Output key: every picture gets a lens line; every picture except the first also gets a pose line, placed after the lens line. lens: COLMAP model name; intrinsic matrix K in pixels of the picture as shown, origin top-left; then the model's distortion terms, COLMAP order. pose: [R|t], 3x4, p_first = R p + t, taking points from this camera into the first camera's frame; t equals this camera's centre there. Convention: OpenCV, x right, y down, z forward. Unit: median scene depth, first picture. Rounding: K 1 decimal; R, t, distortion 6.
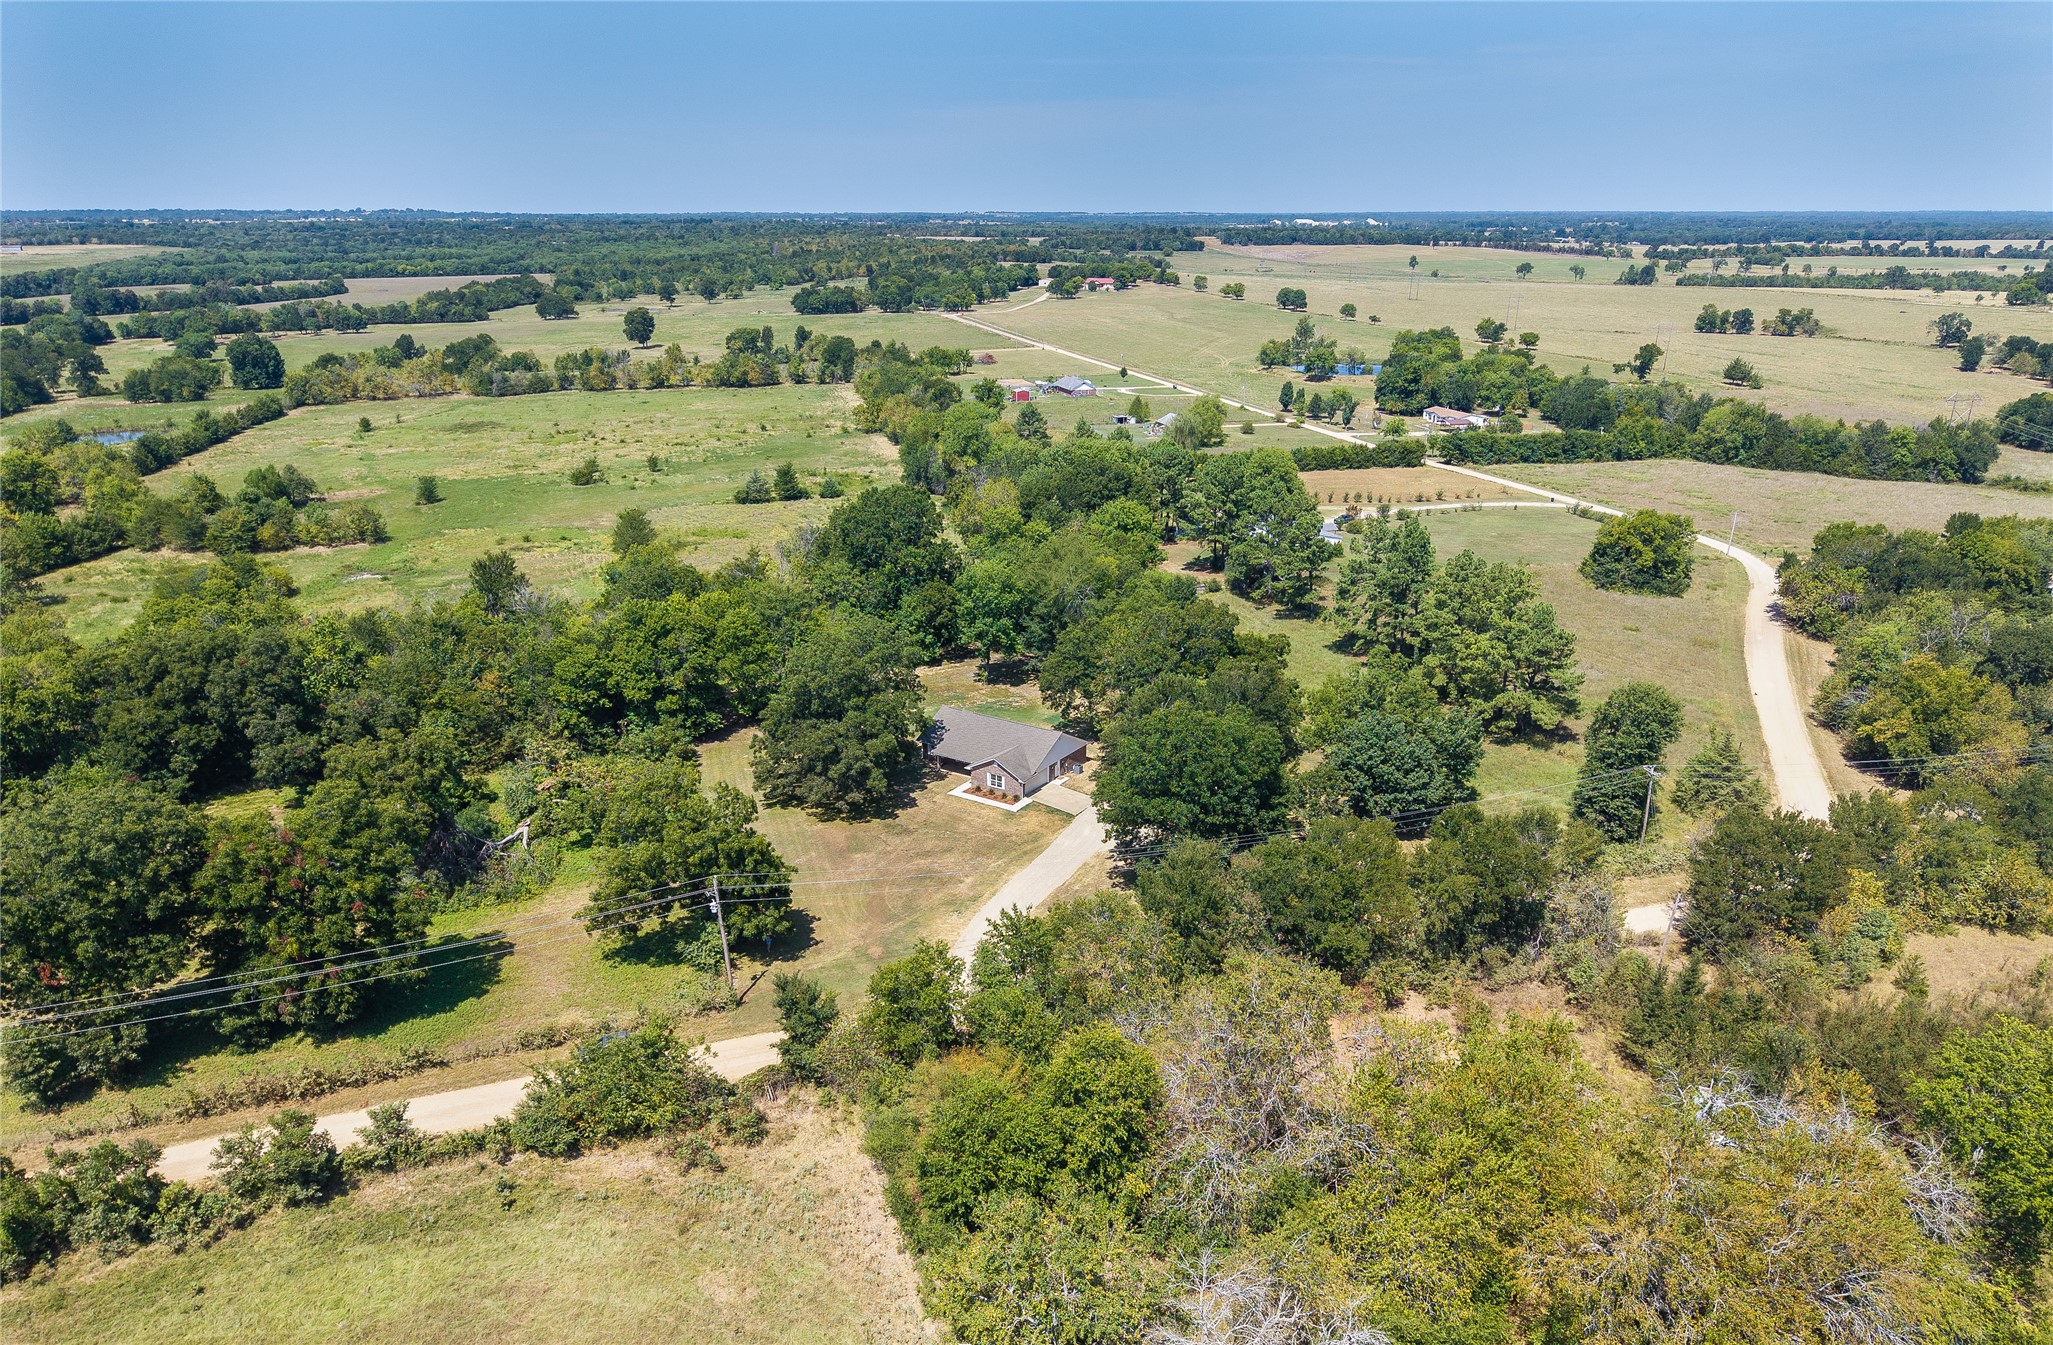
lens RADIAL K [[1594.5, 0, 1026.5], [0, 1594.5, 672.5], [0, 0, 1]] dist [0.028890, -0.048054]
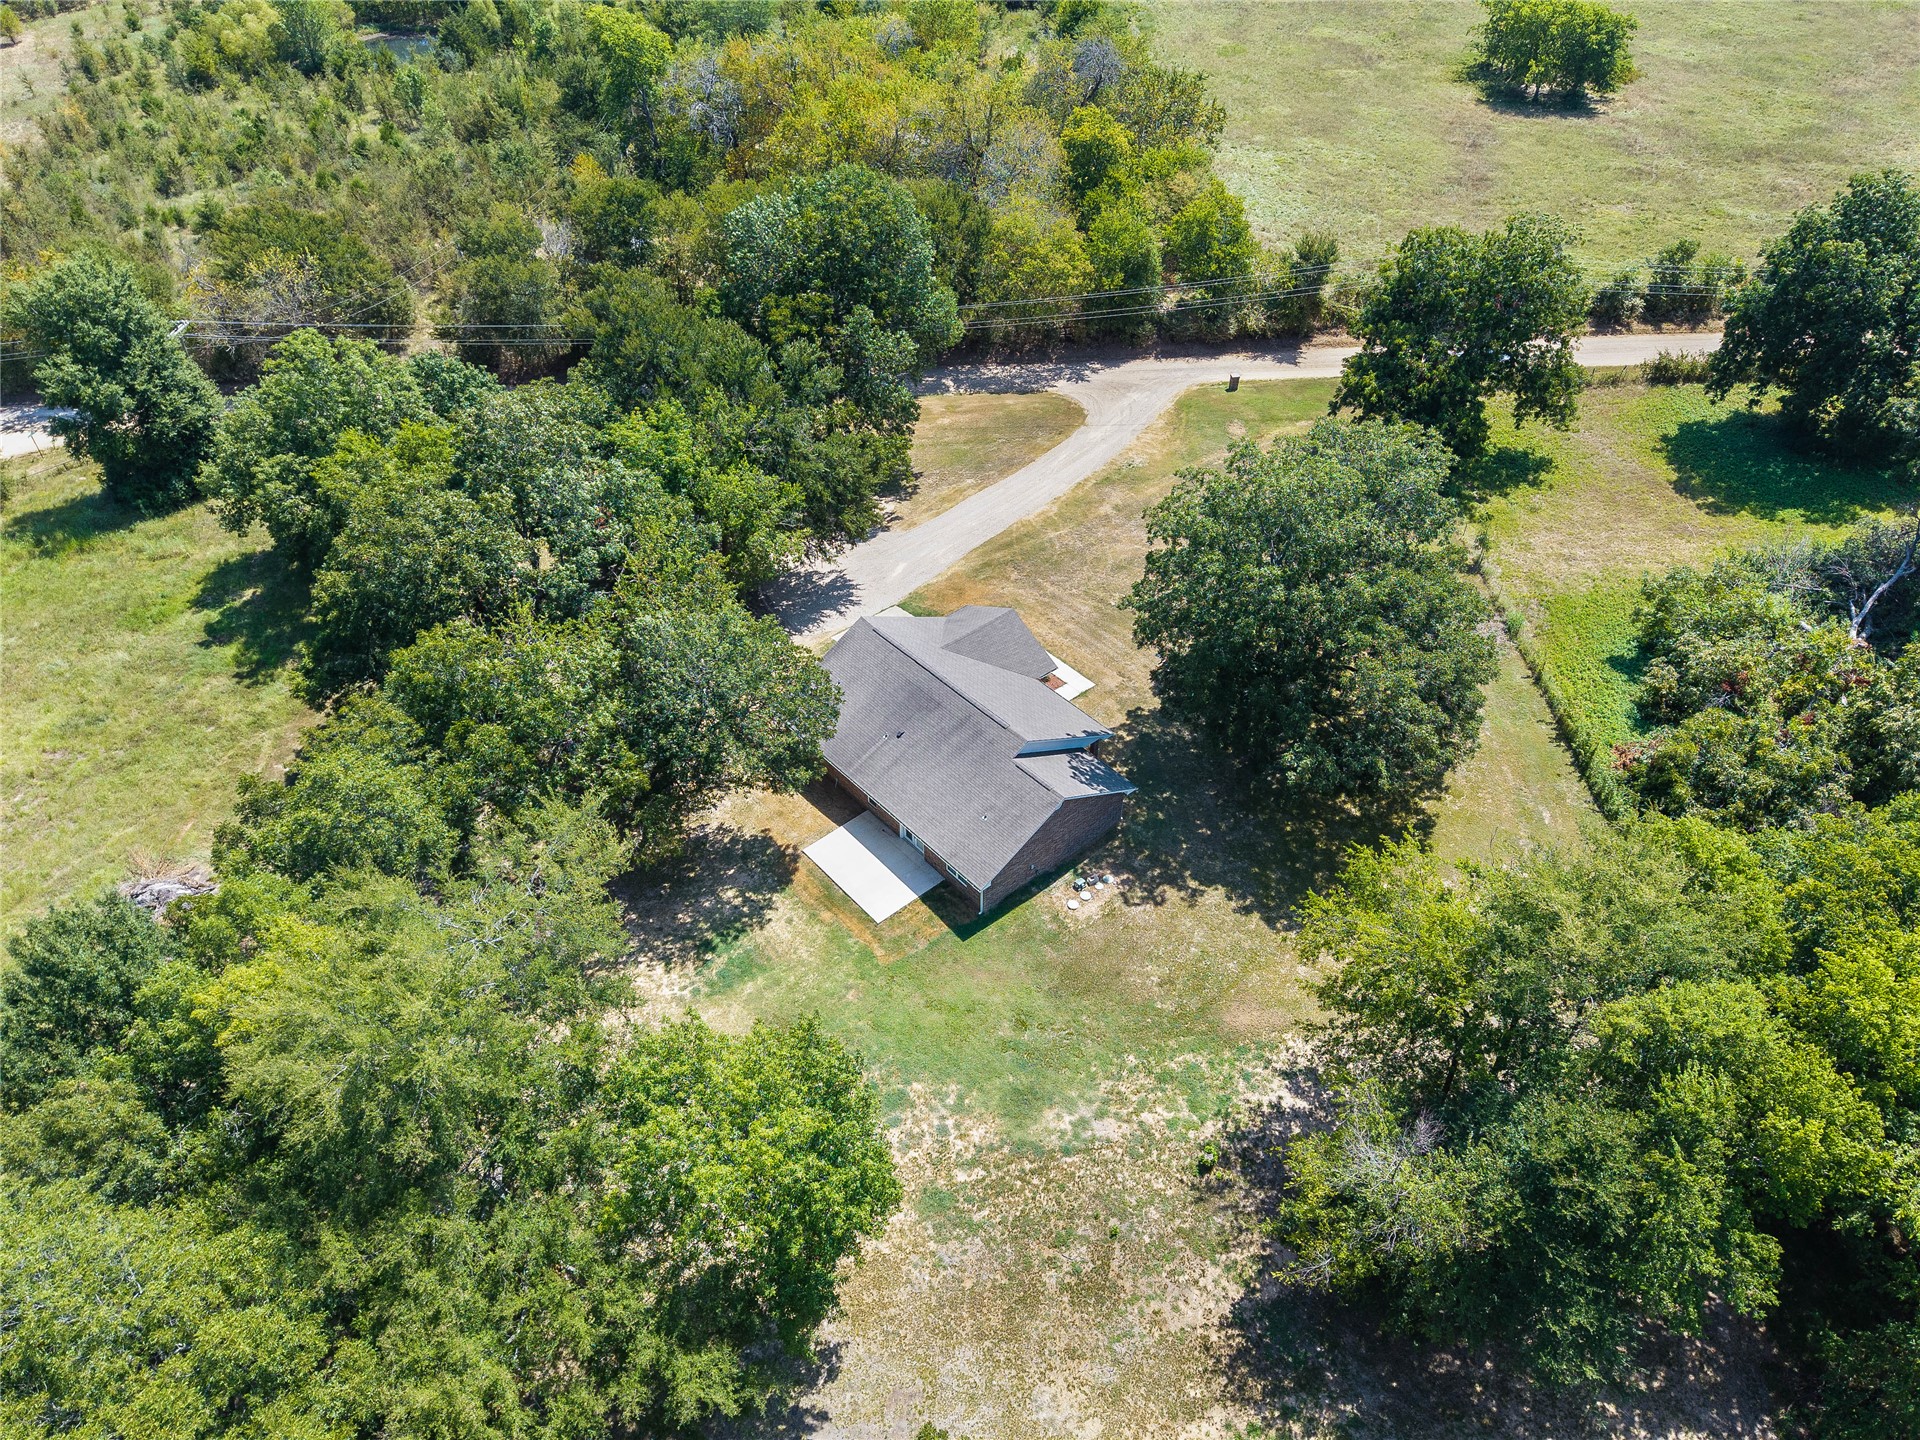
lens RADIAL K [[1310.7, 0, 969.1], [0, 1310.7, 718.7], [0, 0, 1]] dist [0.011119, -0.002369]
pose [[-0.965770, -0.170361, 0.195616, -0.051294], [0.085911, 0.501486, 0.860890, -0.159358], [-0.244760, 0.848227, -0.469685, 0.647925]]
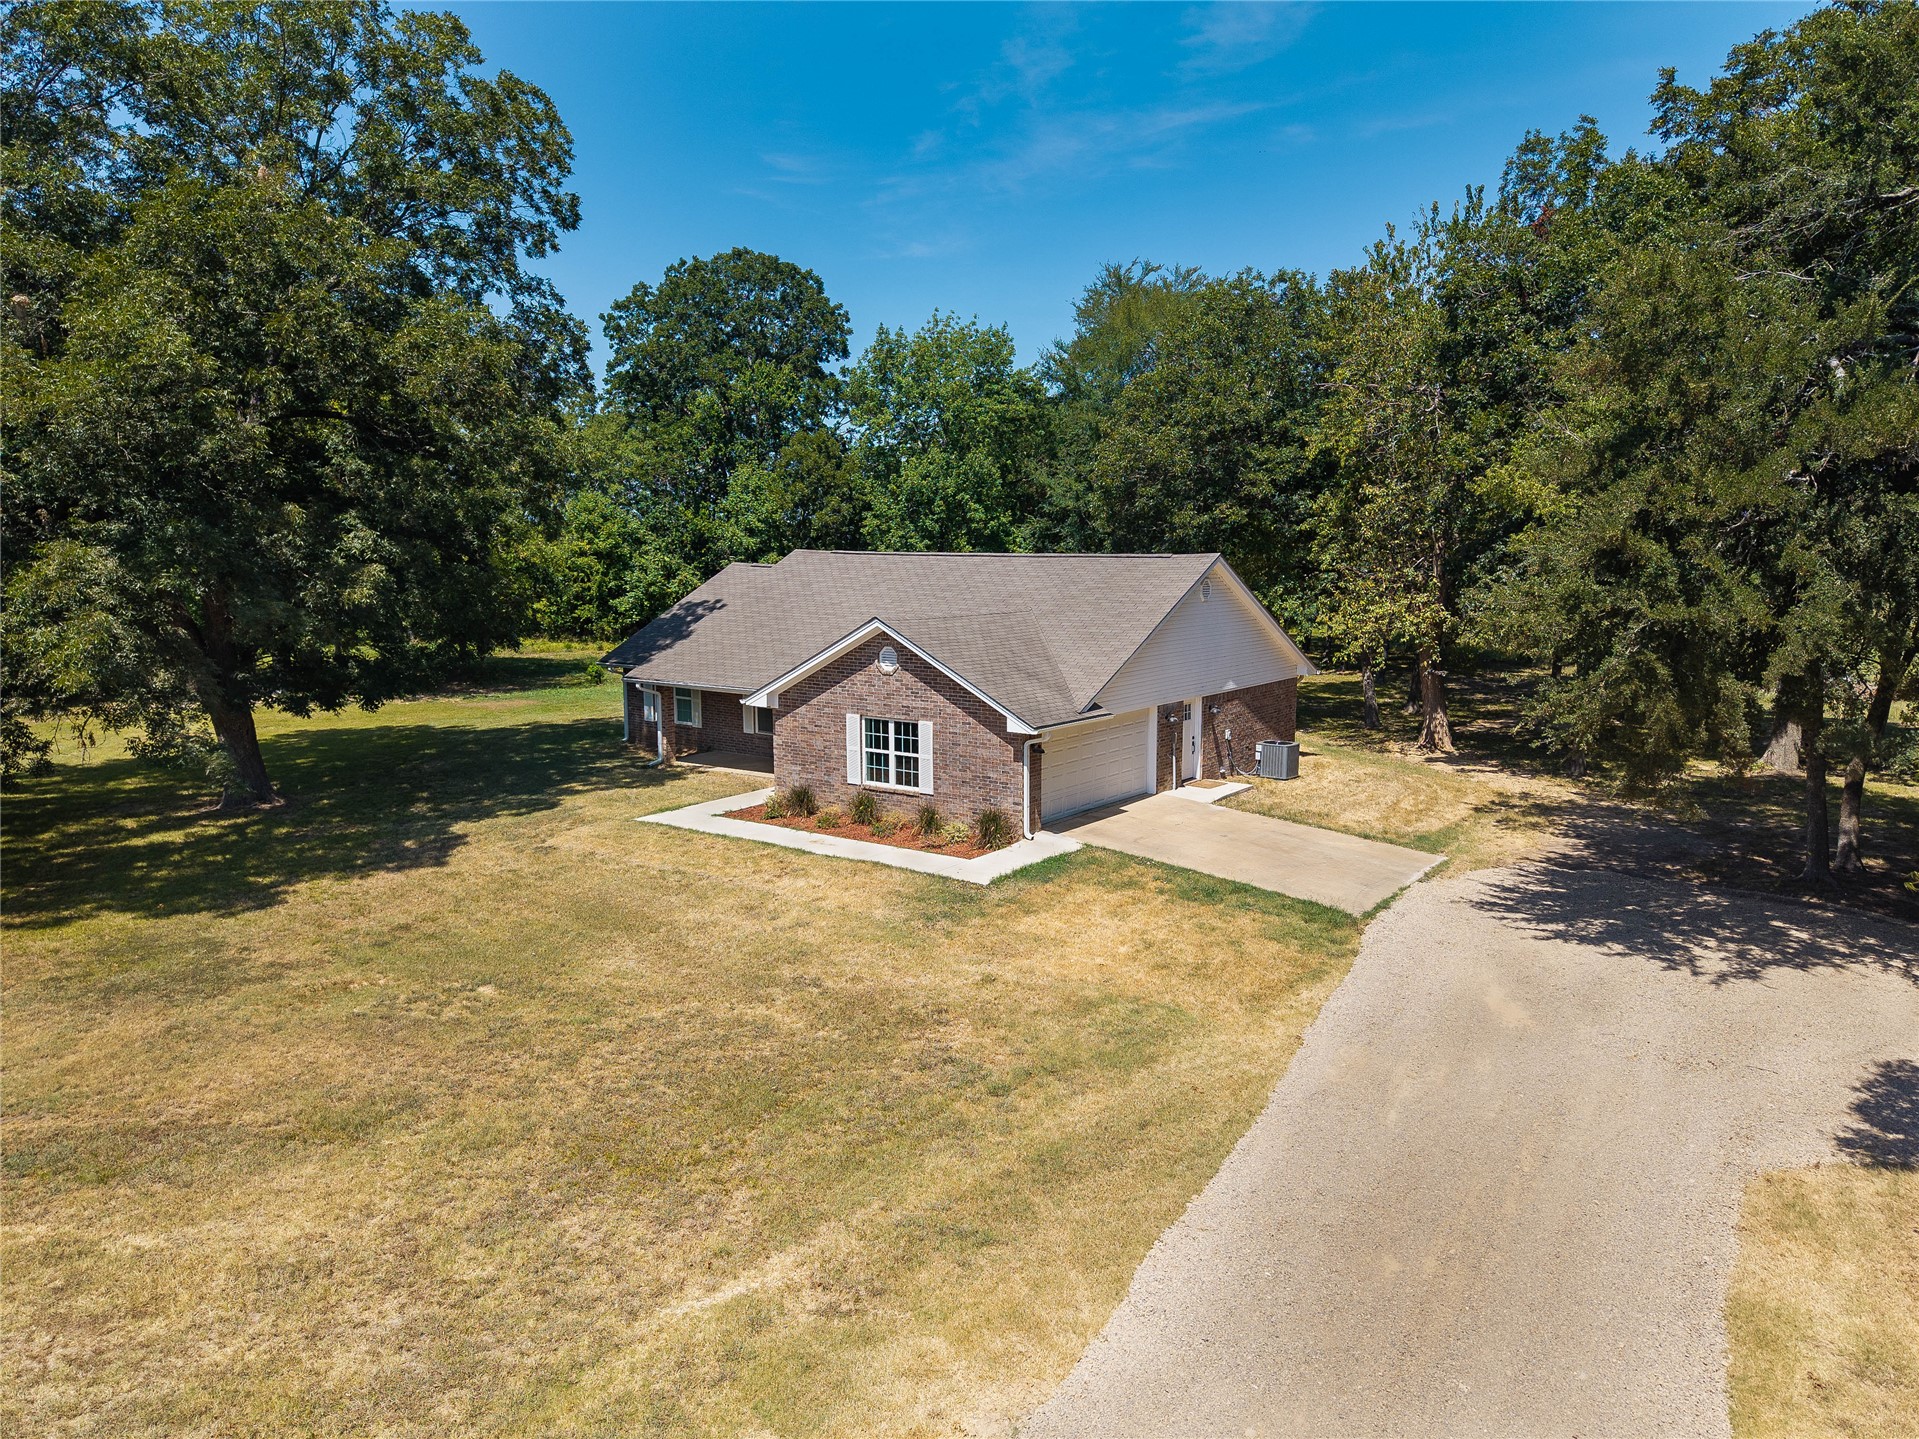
lens RADIAL K [[1318.7, 0, 979.9], [0, 1318.7, 741.9], [0, 0, 1]] dist [0.037310, -0.041516]
pose [[0.999462, 0.015172, -0.029074, -0.001956], [-0.020098, 0.983928, -0.177430, 0.049693], [0.025915, 0.177919, 0.983704, 0.444627]]
